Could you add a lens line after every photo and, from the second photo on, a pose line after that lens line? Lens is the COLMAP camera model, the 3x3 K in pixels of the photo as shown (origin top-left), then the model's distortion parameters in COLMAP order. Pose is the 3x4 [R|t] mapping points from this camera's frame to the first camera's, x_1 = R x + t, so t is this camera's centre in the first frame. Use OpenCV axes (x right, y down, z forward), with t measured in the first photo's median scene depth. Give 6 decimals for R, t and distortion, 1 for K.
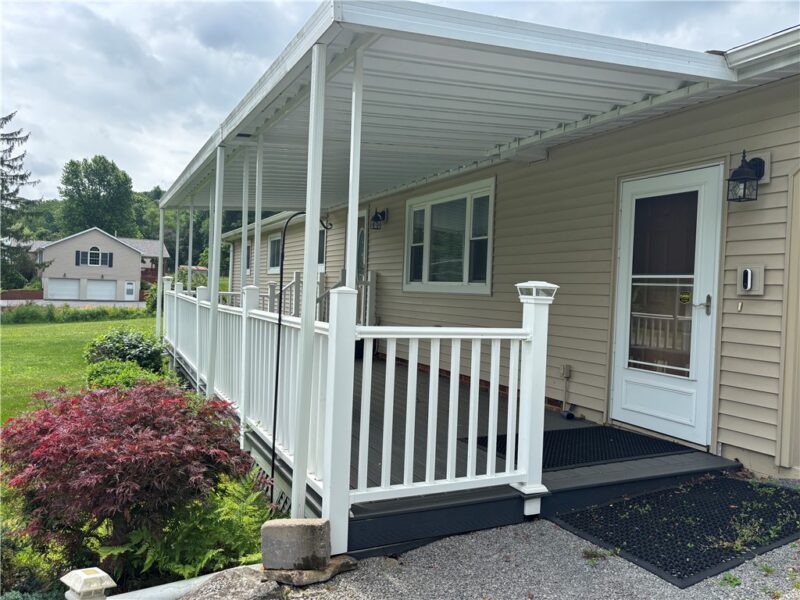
lens RADIAL K [[594.8, 0, 400.0], [0, 594.8, 300.0], [0, 0, 1]] dist [0.074522, -0.099639]
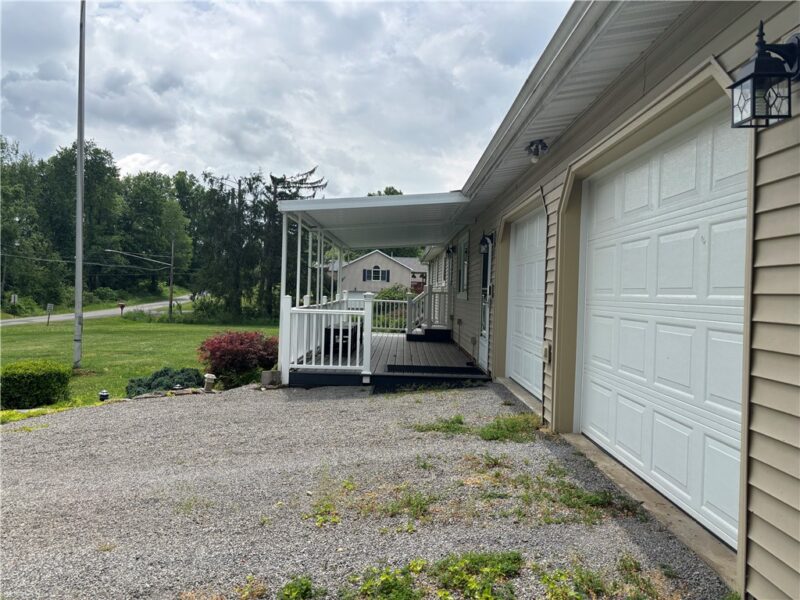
lens RADIAL K [[594.8, 0, 400.0], [0, 594.8, 300.0], [0, 0, 1]] dist [0.074522, -0.099639]
pose [[0.894168, -0.009278, -0.447636, 0.079353], [0.001726, 0.999849, -0.017277, 0.002832], [0.447729, 0.014676, 0.894049, -0.063377]]
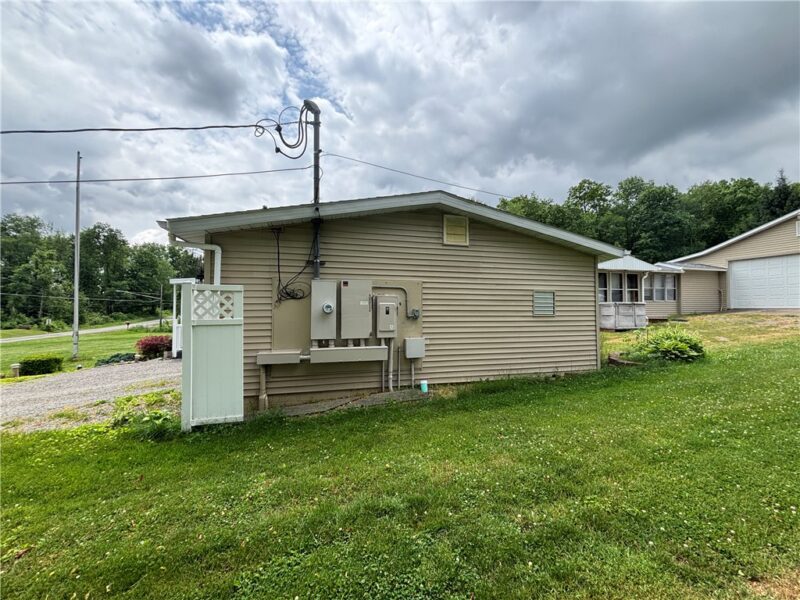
lens RADIAL K [[321.0, 0, 400.0], [0, 321.0, 300.0], [0, 0, 1]] dist [0.002221, 0.000319]
pose [[0.977154, -0.046600, -0.207362, 0.148478], [0.036932, 0.998053, -0.050257, 0.002304], [0.209300, 0.041451, 0.976972, -0.096111]]
